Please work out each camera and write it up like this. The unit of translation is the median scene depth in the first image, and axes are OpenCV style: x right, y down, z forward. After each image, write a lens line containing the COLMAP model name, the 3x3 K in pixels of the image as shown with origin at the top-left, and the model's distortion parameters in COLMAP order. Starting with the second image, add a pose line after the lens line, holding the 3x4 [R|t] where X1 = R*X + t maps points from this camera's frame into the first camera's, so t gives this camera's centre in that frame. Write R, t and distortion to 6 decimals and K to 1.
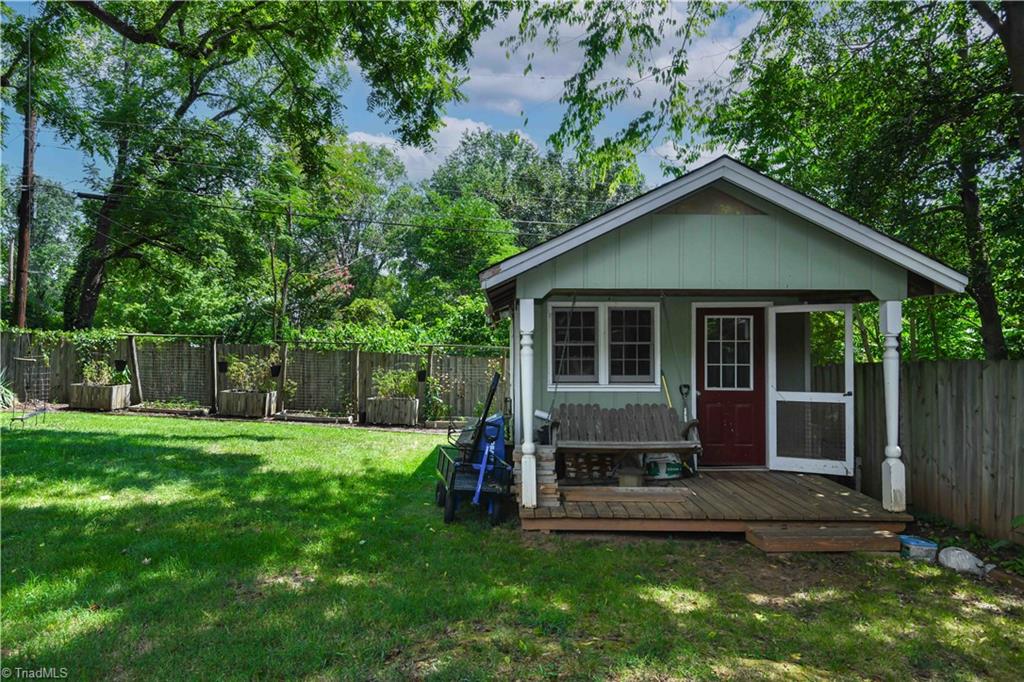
lens RADIAL K [[599.4, 0, 512.2], [0, 599.4, 344.3], [0, 0, 1]] dist [0.018130, -0.002853]
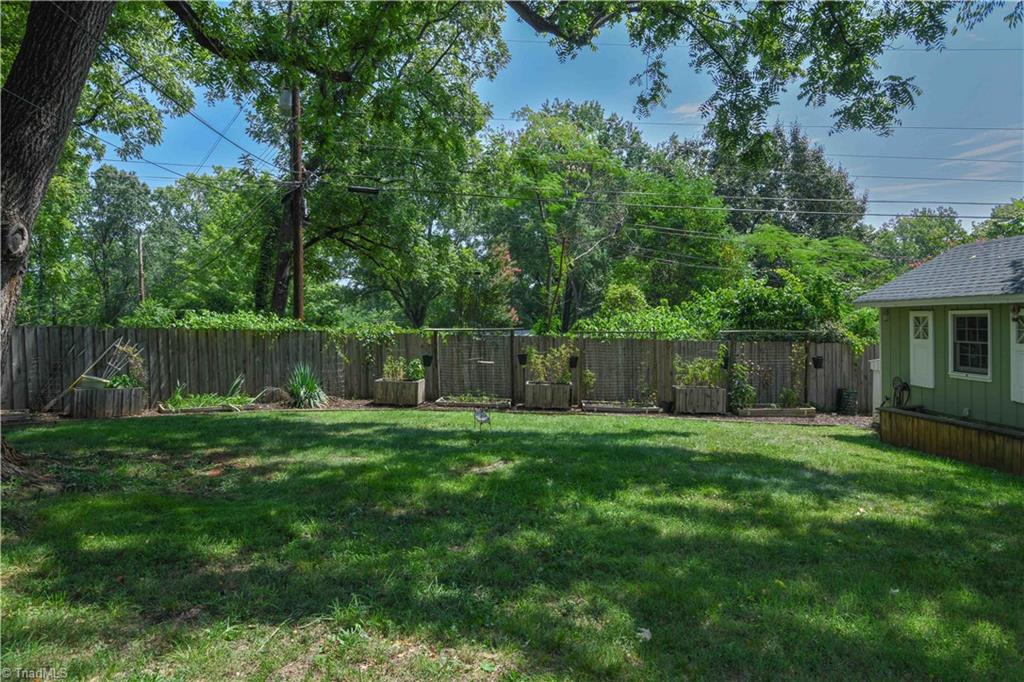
lens RADIAL K [[599.4, 0, 522.8], [0, 599.4, 342.6], [0, 0, 1]] dist [0.018130, -0.002853]
pose [[0.999564, -0.025145, -0.015493, -0.467904], [0.025696, 0.999006, 0.036432, -0.027311], [0.014561, -0.036815, 0.999216, 0.004844]]
